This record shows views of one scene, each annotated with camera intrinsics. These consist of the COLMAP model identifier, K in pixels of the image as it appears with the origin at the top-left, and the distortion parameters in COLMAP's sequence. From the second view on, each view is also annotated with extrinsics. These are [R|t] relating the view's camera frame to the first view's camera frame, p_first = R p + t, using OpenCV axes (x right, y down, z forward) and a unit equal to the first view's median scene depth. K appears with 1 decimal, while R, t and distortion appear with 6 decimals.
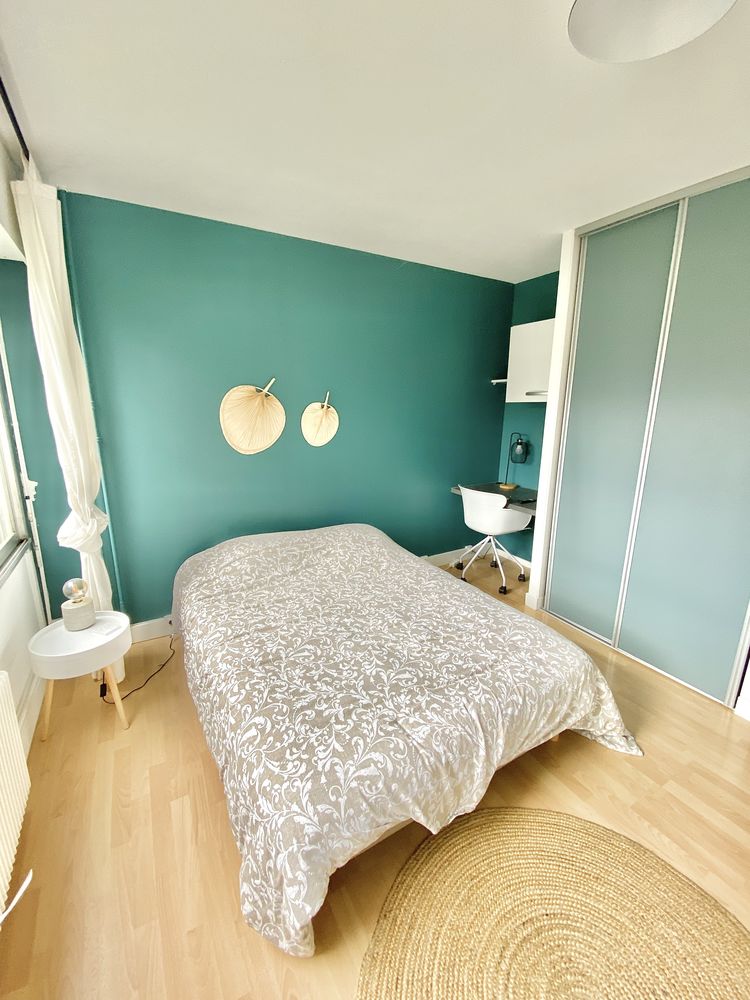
lens RADIAL K [[401.8, 0, 365.0], [0, 401.8, 499.5], [0, 0, 1]] dist [-0.007317, -0.005192]
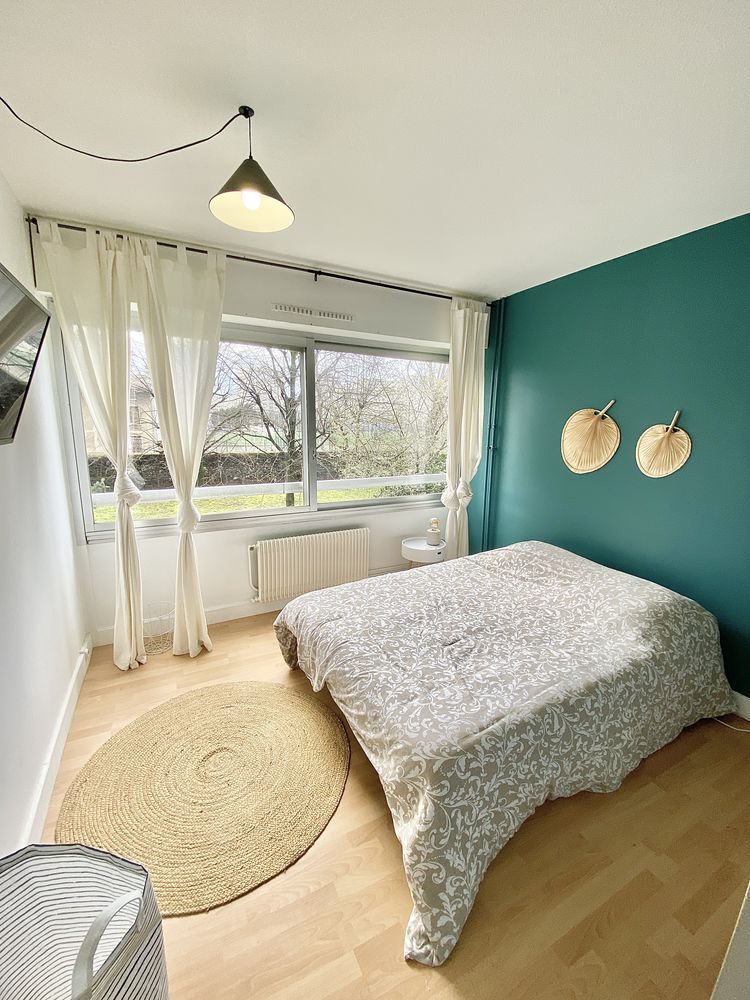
lens RADIAL K [[401.8, 0, 369.9], [0, 401.8, 492.9], [0, 0, 1]] dist [-0.007317, -0.005192]
pose [[-0.050990, 0.171066, -0.983939, 0.980715], [-0.245993, 0.952715, 0.178385, -0.147088], [0.967930, 0.251138, -0.006498, 0.625500]]
